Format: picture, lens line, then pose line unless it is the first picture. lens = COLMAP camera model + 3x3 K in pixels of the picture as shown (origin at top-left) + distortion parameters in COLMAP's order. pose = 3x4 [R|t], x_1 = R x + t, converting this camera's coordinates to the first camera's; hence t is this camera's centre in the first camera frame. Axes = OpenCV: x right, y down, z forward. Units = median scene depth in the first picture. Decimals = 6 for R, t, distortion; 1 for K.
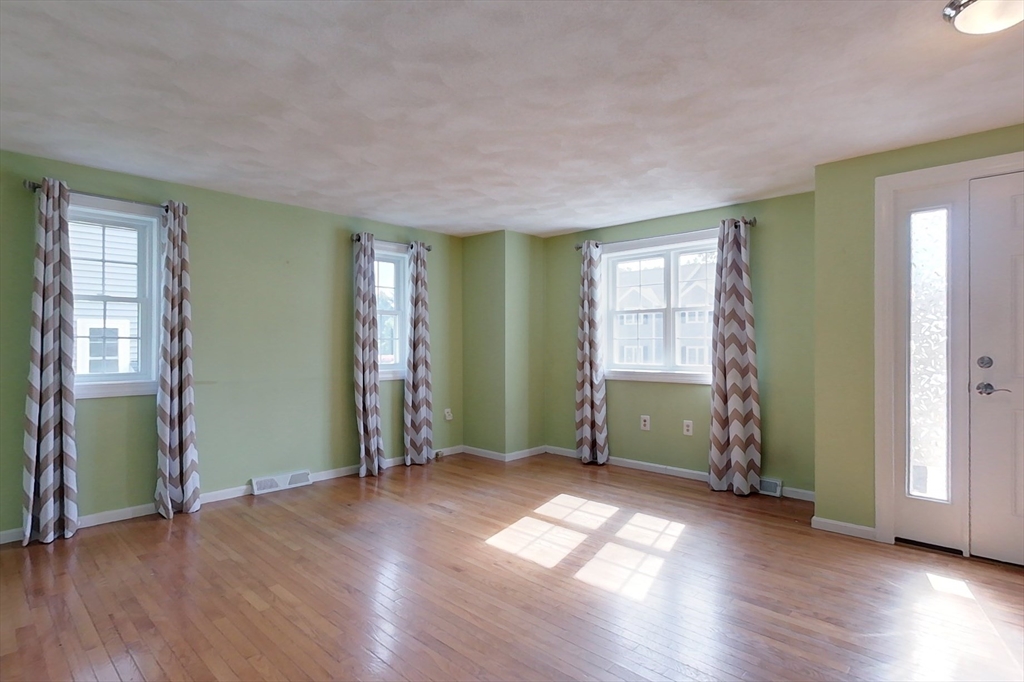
lens RADIAL K [[520.9, 0, 511.1], [0, 520.9, 341.3], [0, 0, 1]] dist [-0.002242, -0.000522]
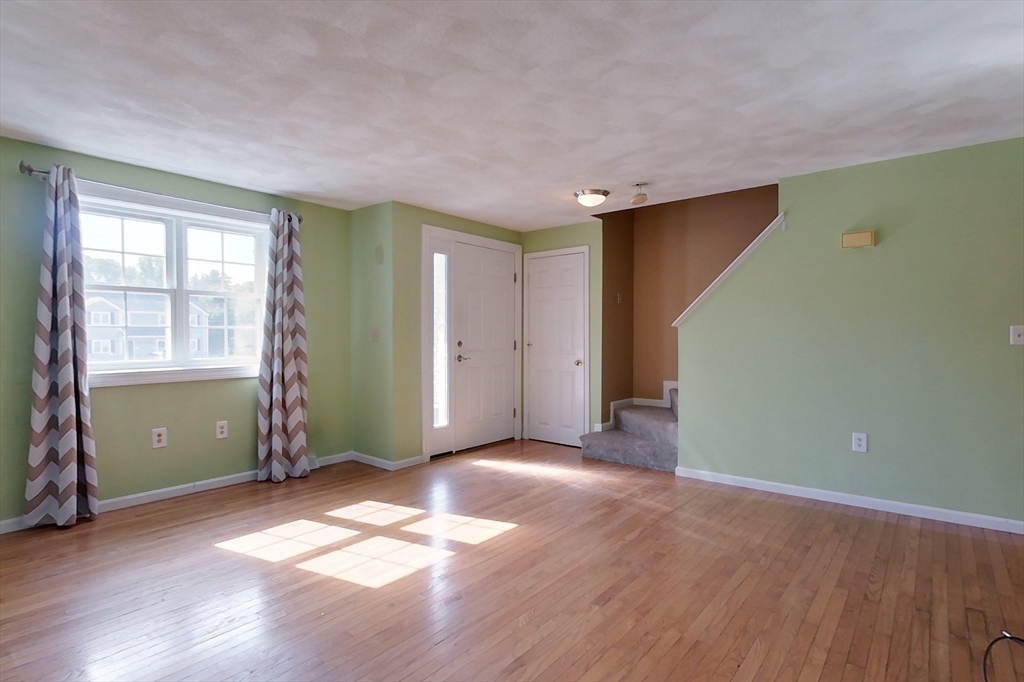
lens RADIAL K [[520.9, 0, 517.0], [0, 520.9, 335.9], [0, 0, 1]] dist [-0.002242, -0.000522]
pose [[-0.075458, -0.004936, 0.997137, -0.707371], [-0.007665, 0.999961, 0.004370, 0.001561], [-0.997120, -0.007314, -0.075493, 0.711174]]
